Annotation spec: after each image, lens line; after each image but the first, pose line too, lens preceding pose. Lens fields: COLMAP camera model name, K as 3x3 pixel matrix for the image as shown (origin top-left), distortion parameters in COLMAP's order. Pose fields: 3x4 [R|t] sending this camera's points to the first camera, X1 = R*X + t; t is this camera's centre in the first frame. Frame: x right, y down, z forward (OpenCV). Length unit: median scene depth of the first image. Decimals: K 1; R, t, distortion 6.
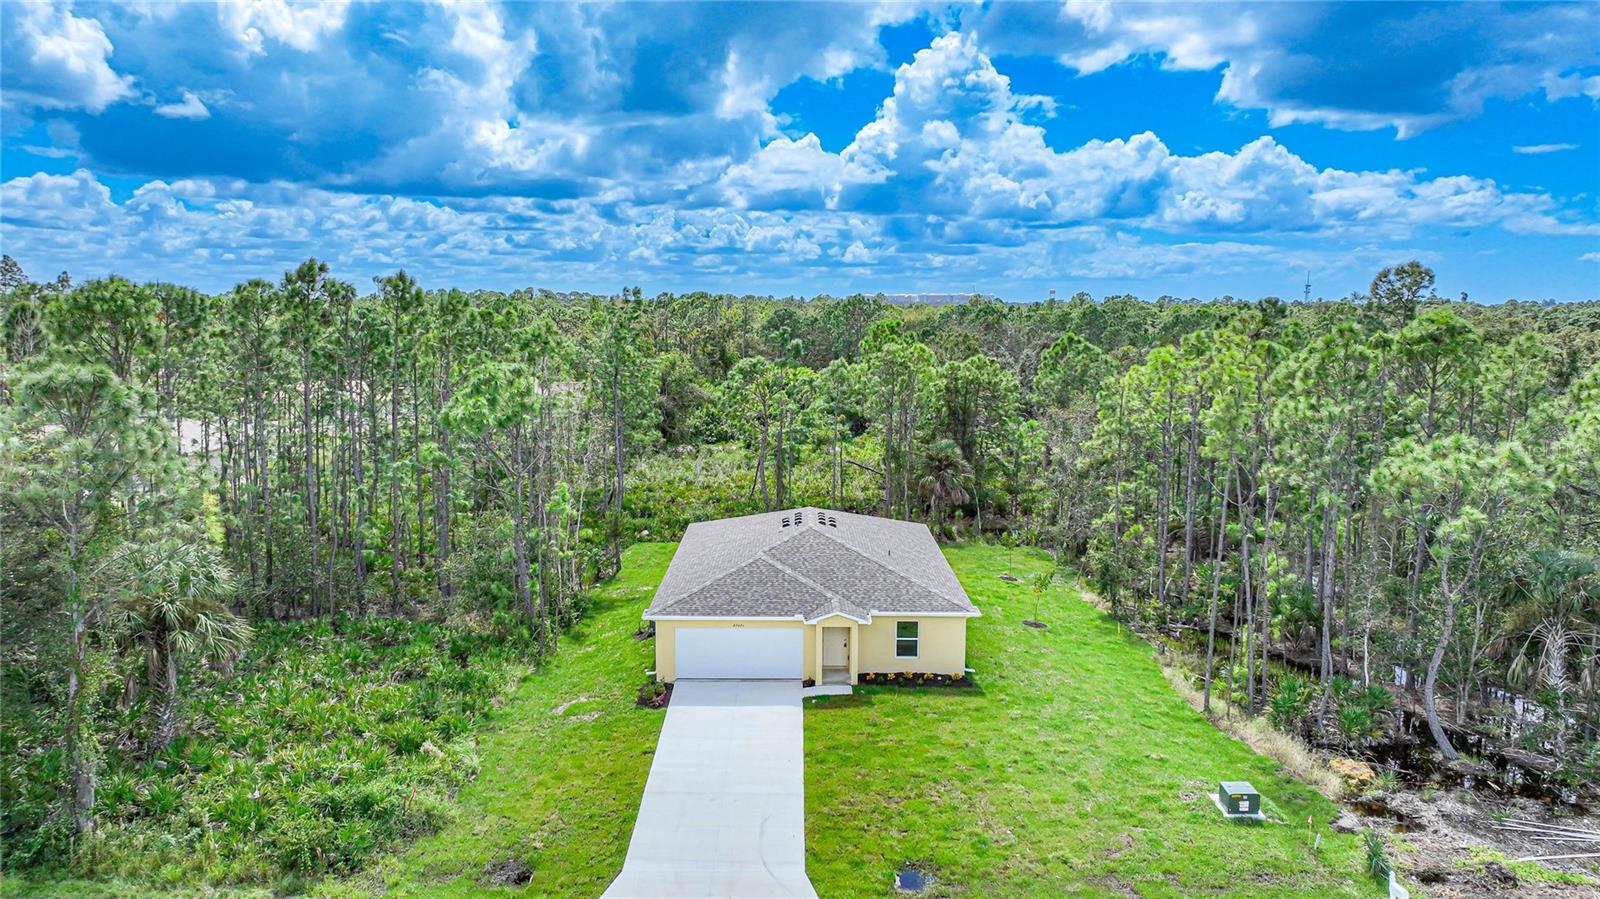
lens RADIAL K [[1125.9, 0, 789.4], [0, 1125.9, 448.6], [0, 0, 1]] dist [0.002126, 0.006575]
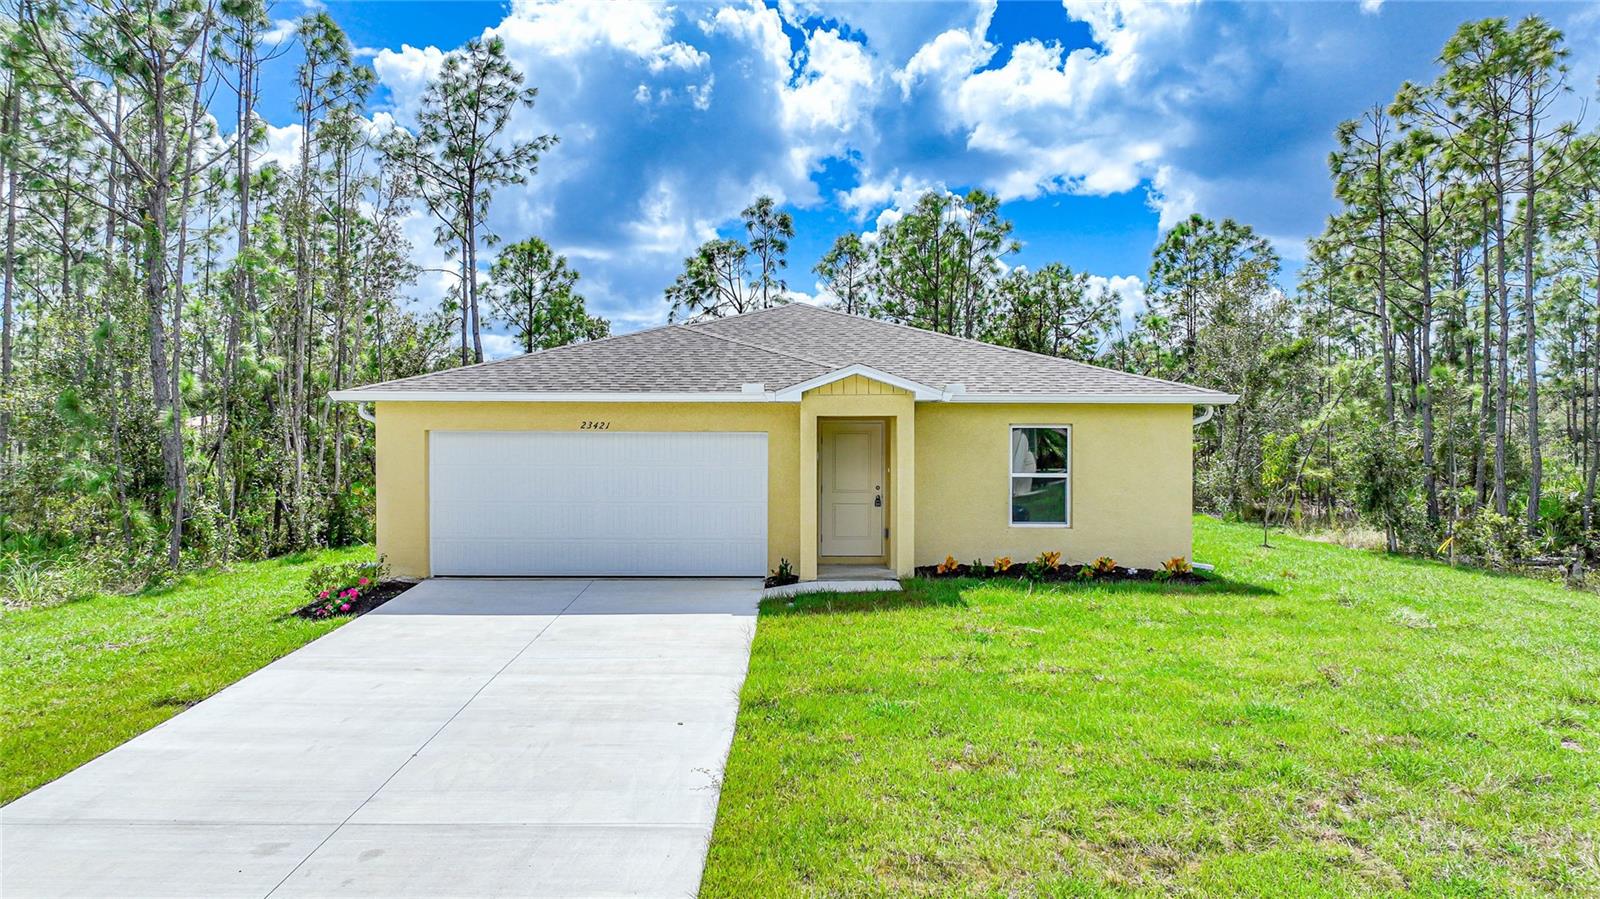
lens RADIAL K [[1125.9, 0, 789.4], [0, 1125.9, 448.6], [0, 0, 1]] dist [0.002126, 0.006575]
pose [[0.999920, -0.003874, -0.012007, 0.025256], [0.002310, 0.991819, -0.127632, 0.218848], [0.012404, 0.127594, 0.991749, 0.648322]]
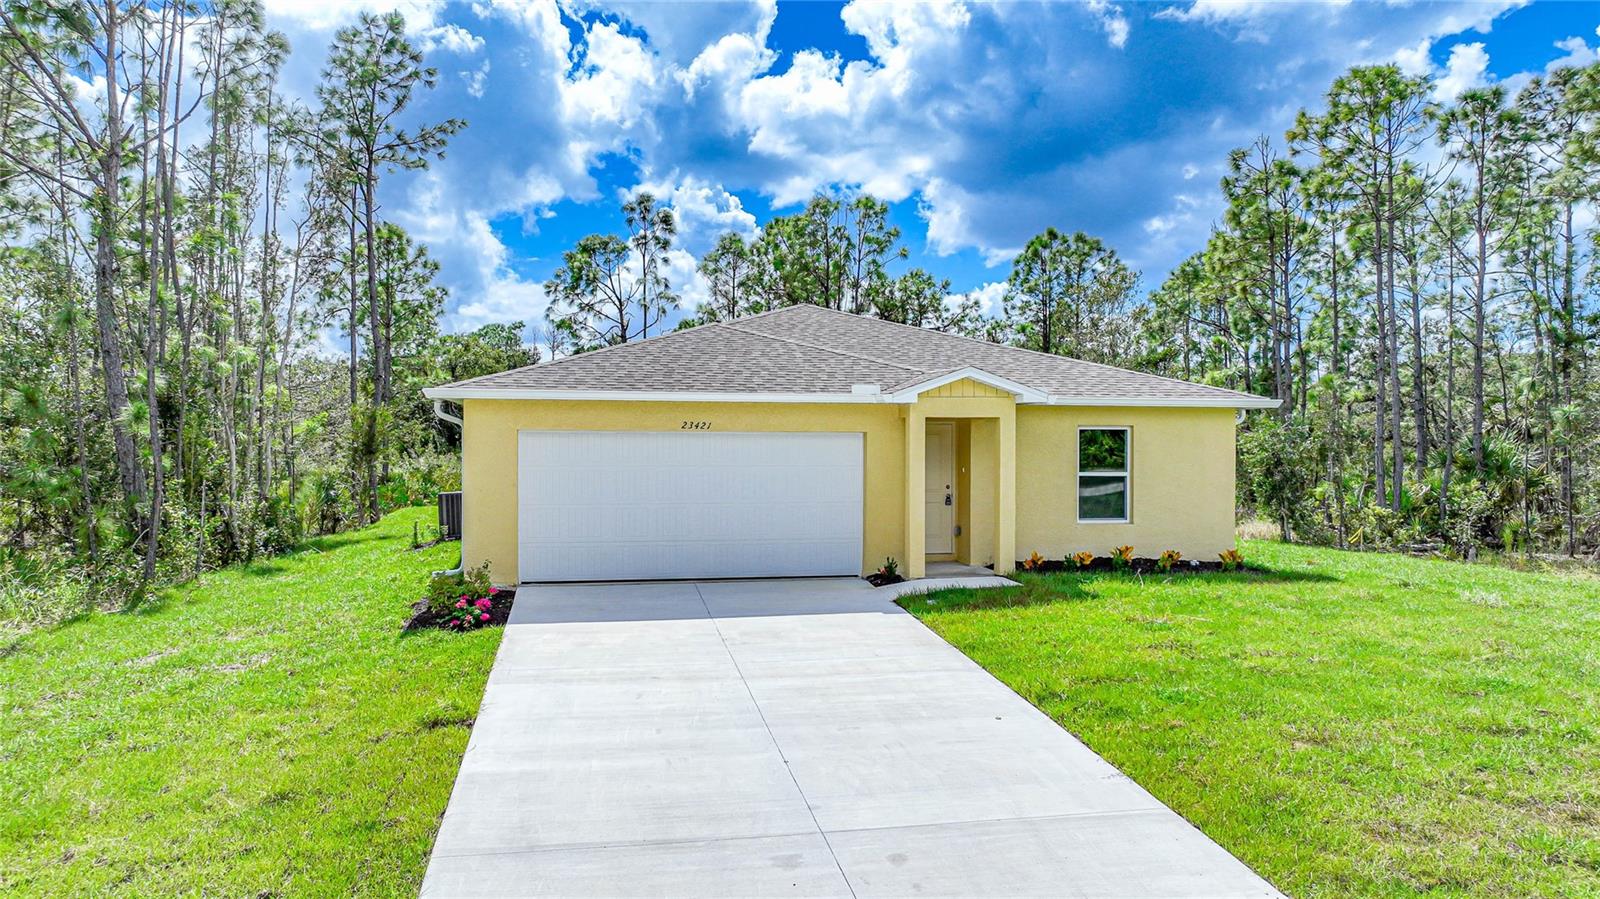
lens RADIAL K [[1125.9, 0, 789.4], [0, 1125.9, 448.6], [0, 0, 1]] dist [0.002126, 0.006575]
pose [[0.981930, -0.003877, 0.189204, -0.087157], [0.027848, 0.991866, -0.124205, 0.217352], [-0.187183, 0.127229, 0.974051, 0.655178]]
